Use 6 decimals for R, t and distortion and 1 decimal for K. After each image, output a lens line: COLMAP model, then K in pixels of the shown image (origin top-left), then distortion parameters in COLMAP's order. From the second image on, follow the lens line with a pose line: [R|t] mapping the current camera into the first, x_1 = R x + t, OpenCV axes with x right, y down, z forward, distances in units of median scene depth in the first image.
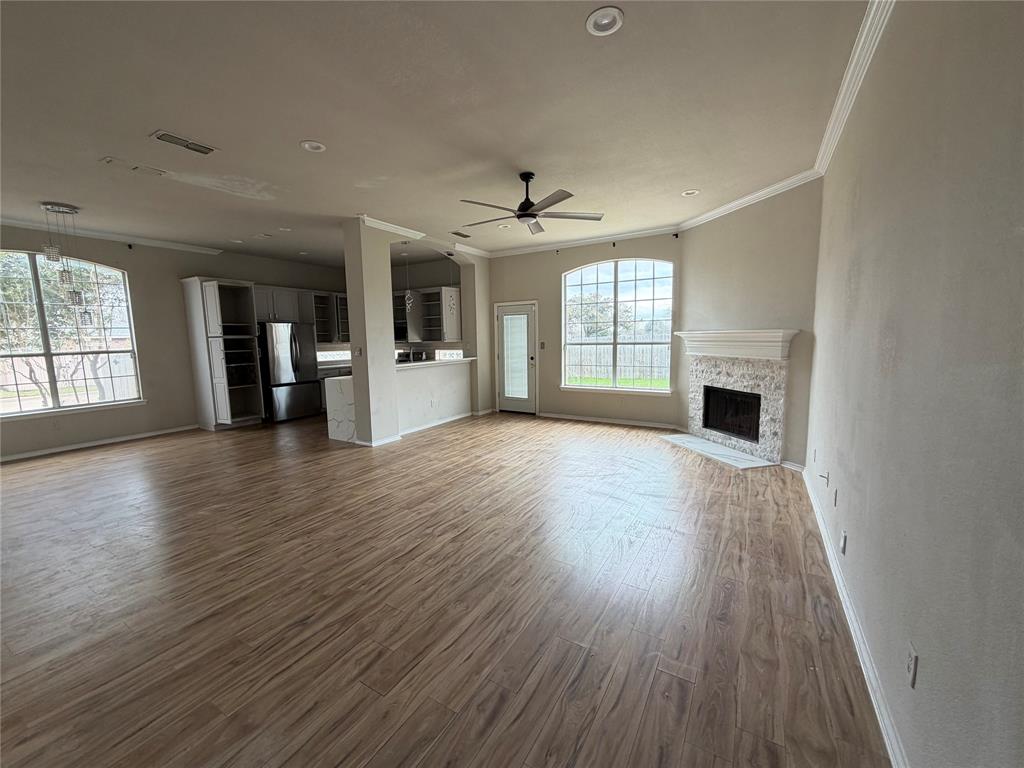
lens RADIAL K [[408.7, 0, 507.3], [0, 408.7, 381.5], [0, 0, 1]] dist [-0.002060, 0.000394]
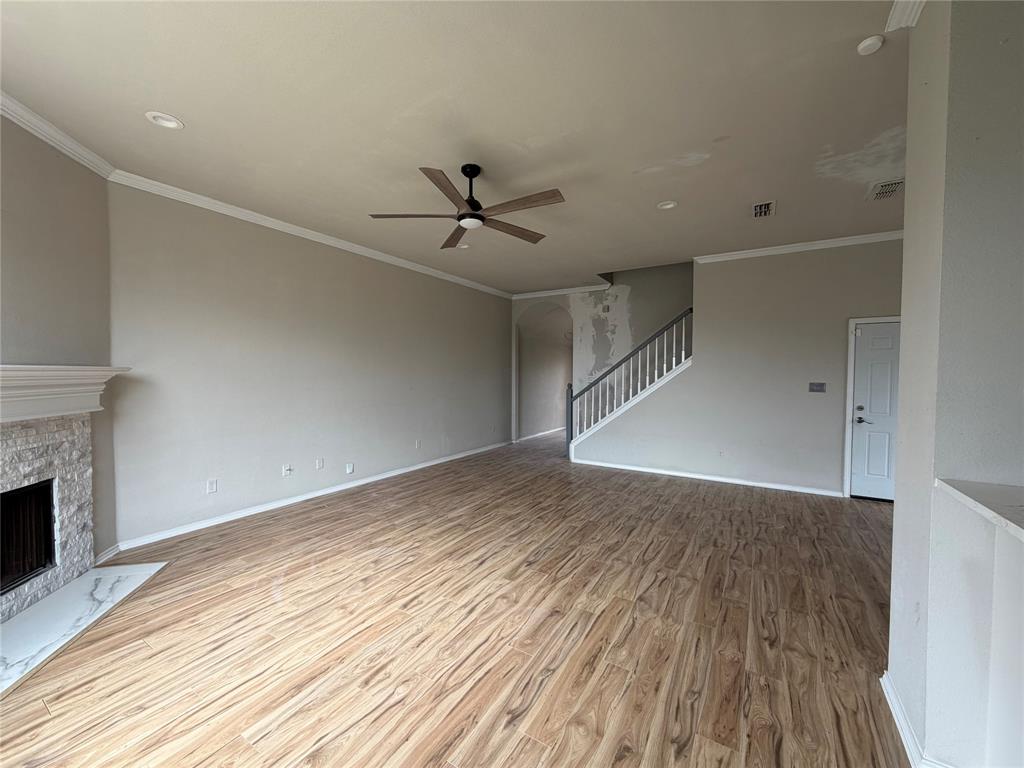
lens RADIAL K [[408.7, 0, 512.0], [0, 408.7, 385.7], [0, 0, 1]] dist [-0.002060, 0.000394]
pose [[-0.999910, 0.013296, 0.001516, -0.023358], [0.013377, 0.989929, 0.140930, -0.180791], [0.000373, 0.140938, -0.990018, 1.669432]]
